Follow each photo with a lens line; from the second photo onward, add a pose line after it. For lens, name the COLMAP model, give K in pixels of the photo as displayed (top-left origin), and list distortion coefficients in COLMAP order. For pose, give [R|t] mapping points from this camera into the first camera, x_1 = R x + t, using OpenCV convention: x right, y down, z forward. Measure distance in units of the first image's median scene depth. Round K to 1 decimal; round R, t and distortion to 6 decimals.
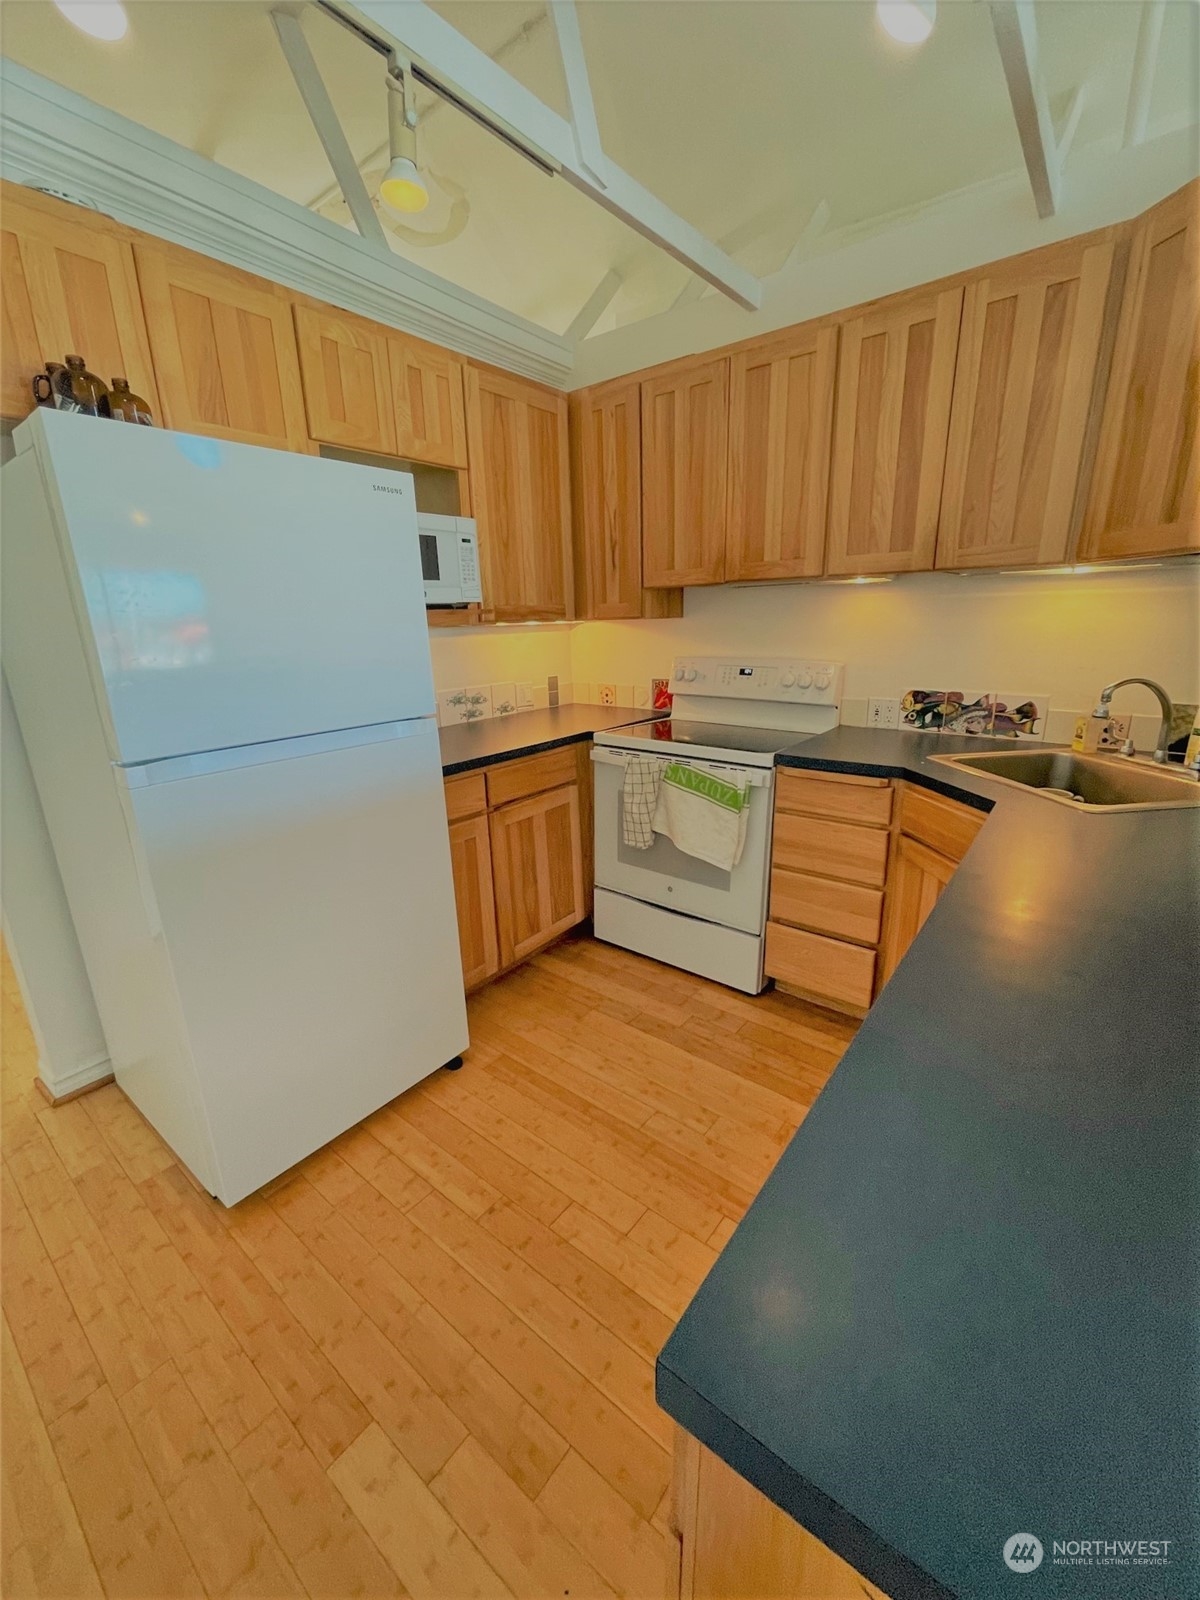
lens RADIAL K [[642.4, 0, 600.5], [0, 642.4, 797.2], [0, 0, 1]] dist [0.001639, -0.001525]
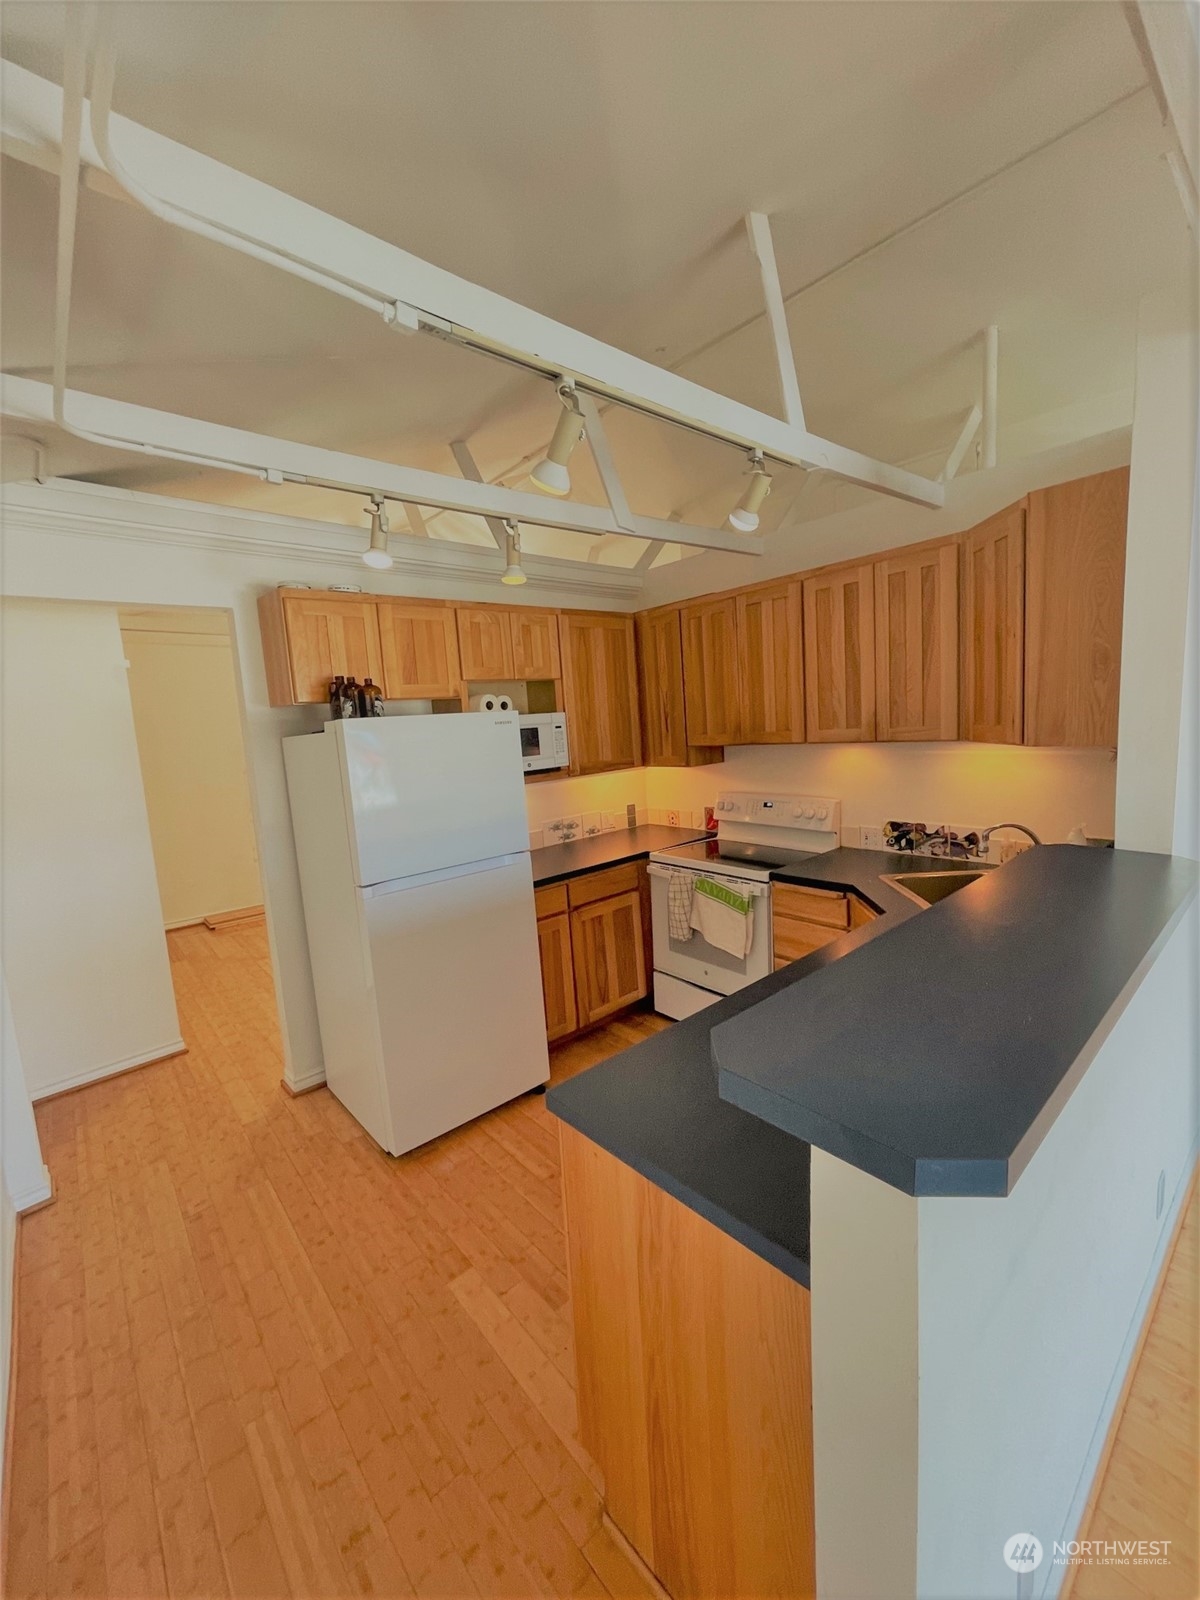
lens RADIAL K [[642.4, 0, 603.2], [0, 642.4, 798.1], [0, 0, 1]] dist [0.001639, -0.001525]
pose [[0.981007, -0.018569, -0.193084, 0.194071], [-0.008853, 0.990084, -0.140200, -0.029049], [0.193773, 0.139246, 0.971114, -0.438783]]
